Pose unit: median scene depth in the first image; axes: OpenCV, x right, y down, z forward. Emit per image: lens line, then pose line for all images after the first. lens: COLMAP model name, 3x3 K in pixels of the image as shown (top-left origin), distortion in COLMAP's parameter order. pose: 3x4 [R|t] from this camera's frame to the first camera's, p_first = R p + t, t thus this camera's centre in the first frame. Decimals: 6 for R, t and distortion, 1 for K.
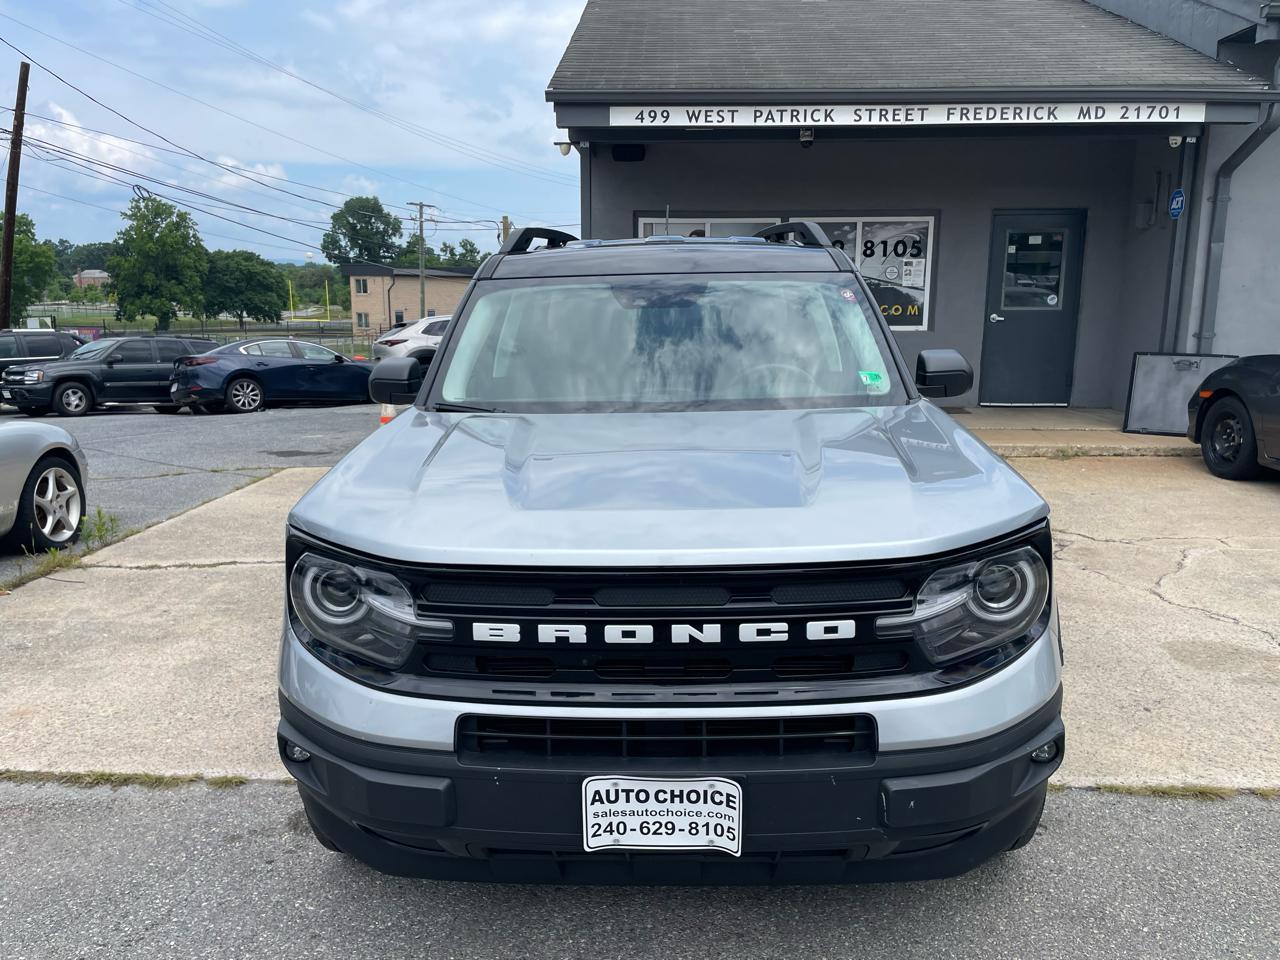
lens RADIAL K [[973.9, 0, 639.0], [0, 973.9, 480.1], [0, 0, 1]] dist [0.069819, -0.090232]
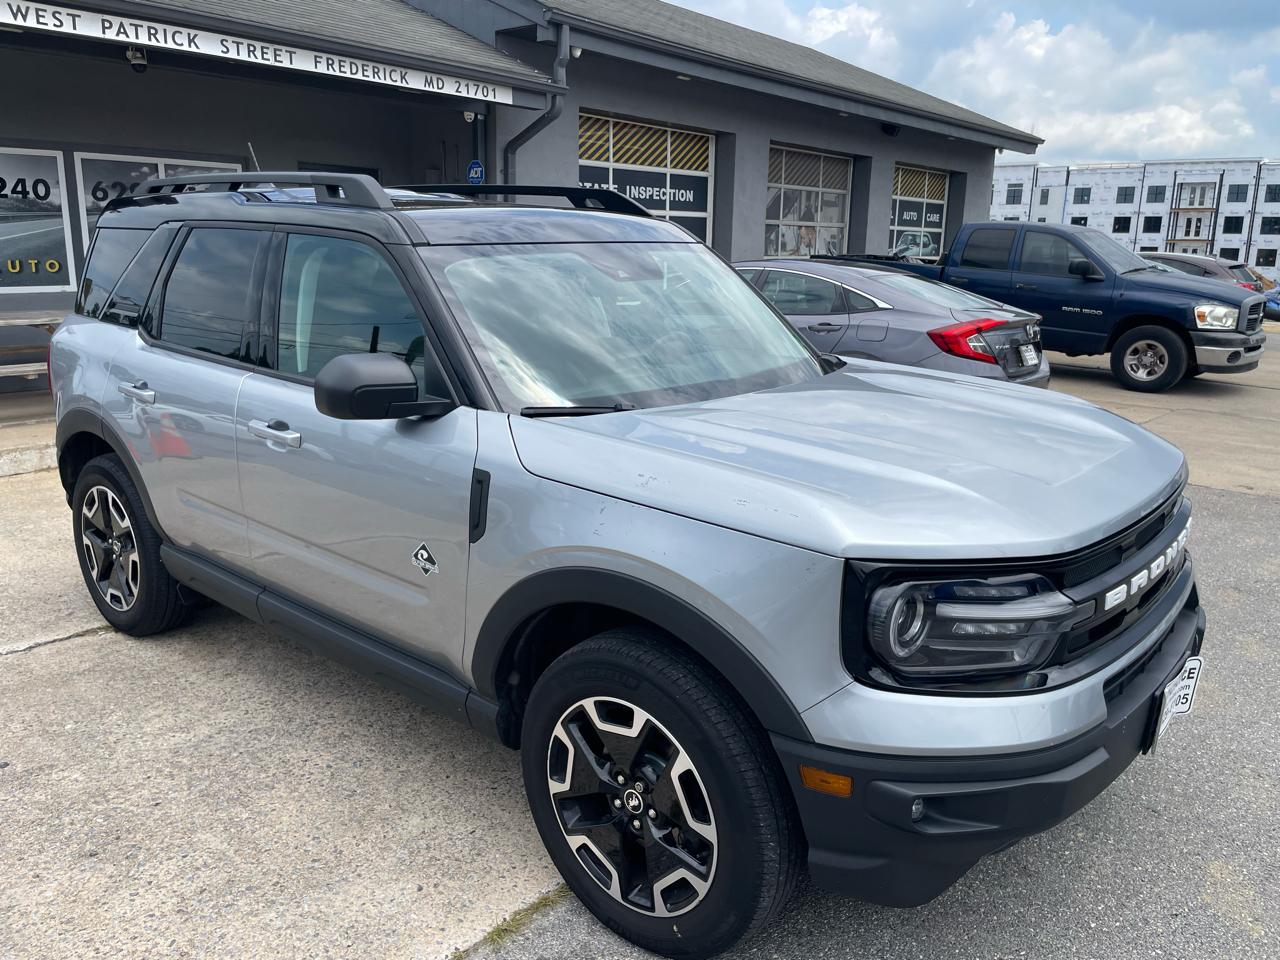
lens RADIAL K [[969.2, 0, 647.7], [0, 969.2, 469.7], [0, 0, 1]] dist [0.087377, -0.118804]
pose [[0.615501, -0.165532, 0.770557, -0.288693], [0.134596, 0.985409, 0.104175, -0.036918], [-0.776558, 0.039594, 0.628800, 0.163338]]
